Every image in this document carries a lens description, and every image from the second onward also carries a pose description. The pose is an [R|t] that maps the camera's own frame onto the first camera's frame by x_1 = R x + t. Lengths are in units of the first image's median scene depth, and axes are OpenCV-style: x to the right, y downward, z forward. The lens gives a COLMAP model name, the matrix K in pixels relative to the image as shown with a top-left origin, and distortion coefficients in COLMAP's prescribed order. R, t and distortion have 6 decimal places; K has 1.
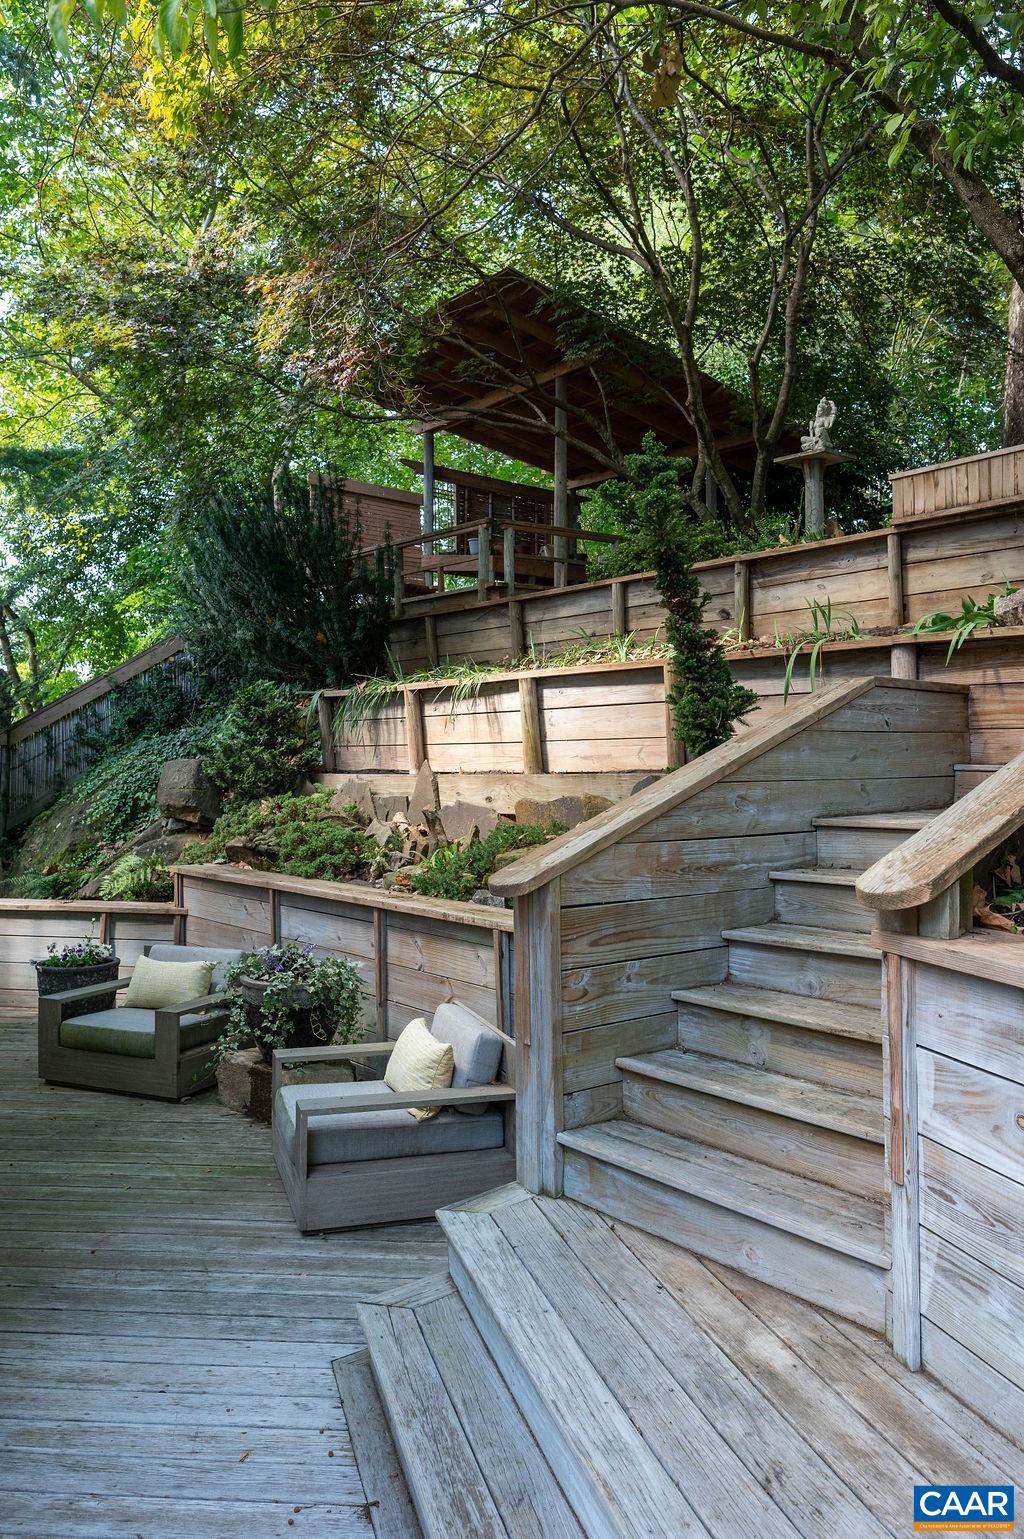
lens RADIAL K [[1112.9, 0, 505.5], [0, 1112.9, 766.1], [0, 0, 1]] dist [0.000064, -0.000116]
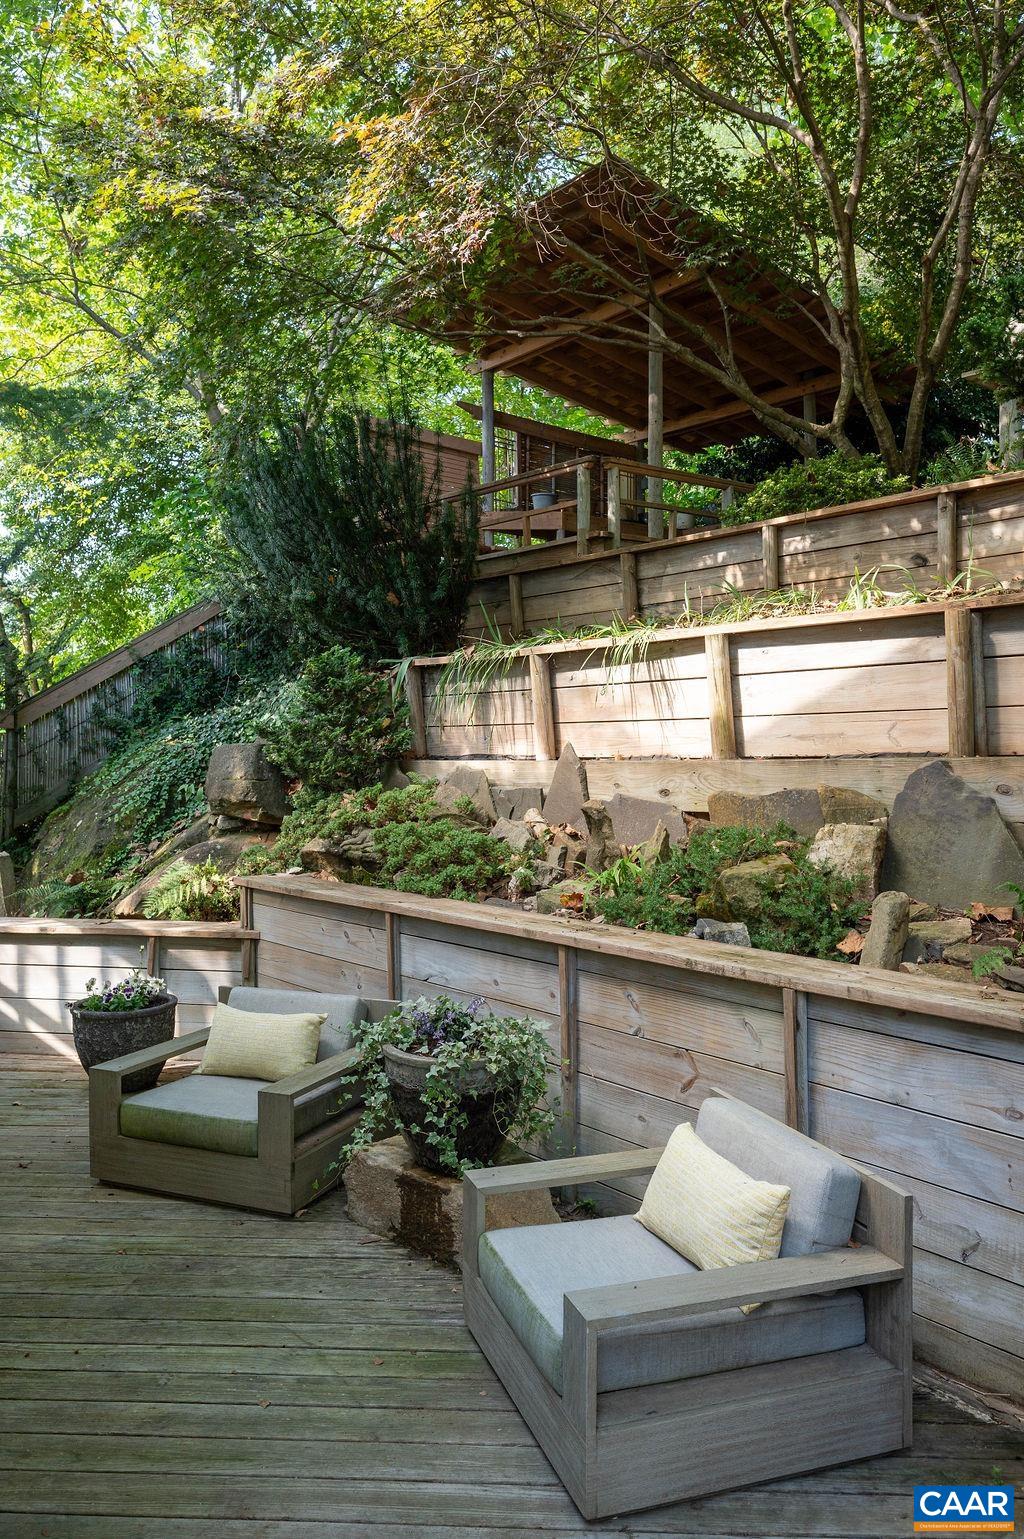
lens RADIAL K [[1112.9, 0, 515.0], [0, 1112.9, 766.8], [0, 0, 1]] dist [0.000064, -0.000116]
pose [[0.999795, -0.005180, 0.019578, -0.117096], [0.004911, 0.999893, 0.013808, 0.000698], [-0.019647, -0.013709, 0.999713, 0.203053]]
